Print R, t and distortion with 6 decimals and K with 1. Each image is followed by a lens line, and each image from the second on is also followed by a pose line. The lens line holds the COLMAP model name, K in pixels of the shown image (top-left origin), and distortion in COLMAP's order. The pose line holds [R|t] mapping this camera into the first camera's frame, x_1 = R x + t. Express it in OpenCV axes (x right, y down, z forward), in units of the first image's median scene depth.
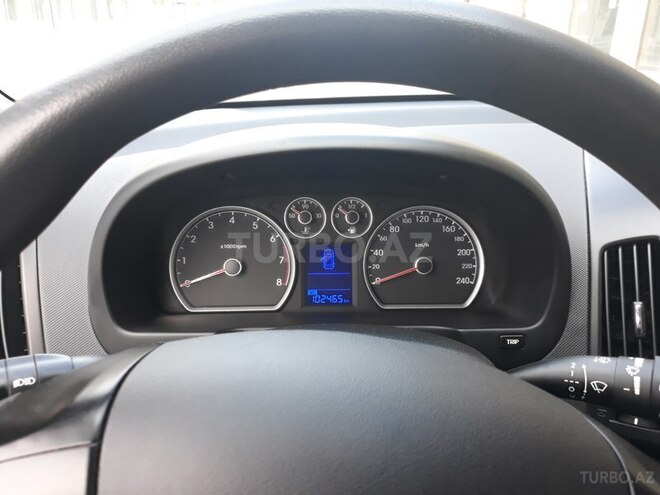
lens RADIAL K [[523.4, 0, 330.0], [0, 523.4, 247.5], [0, 0, 1]] dist [0.058208, 0.000739]
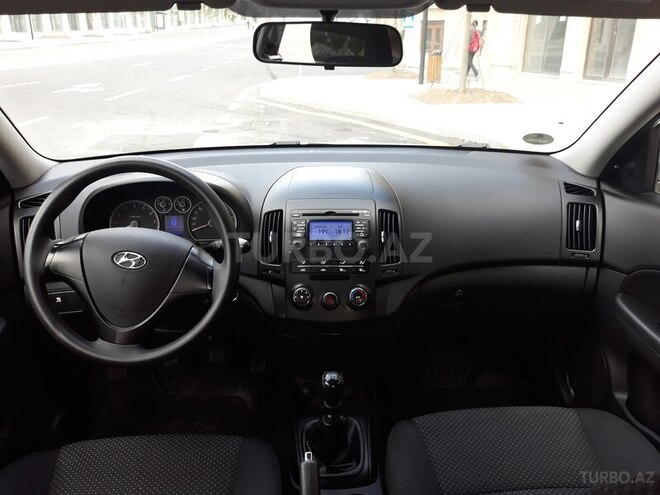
lens RADIAL K [[514.8, 0, 330.0], [0, 514.8, 247.5], [0, 0, 1]] dist [-0.073757, -0.001048]
pose [[0.999232, -0.016998, 0.035311, 0.653166], [0.016781, 0.999838, 0.006444, 0.144108], [-0.035415, -0.005847, 0.999356, -1.447100]]
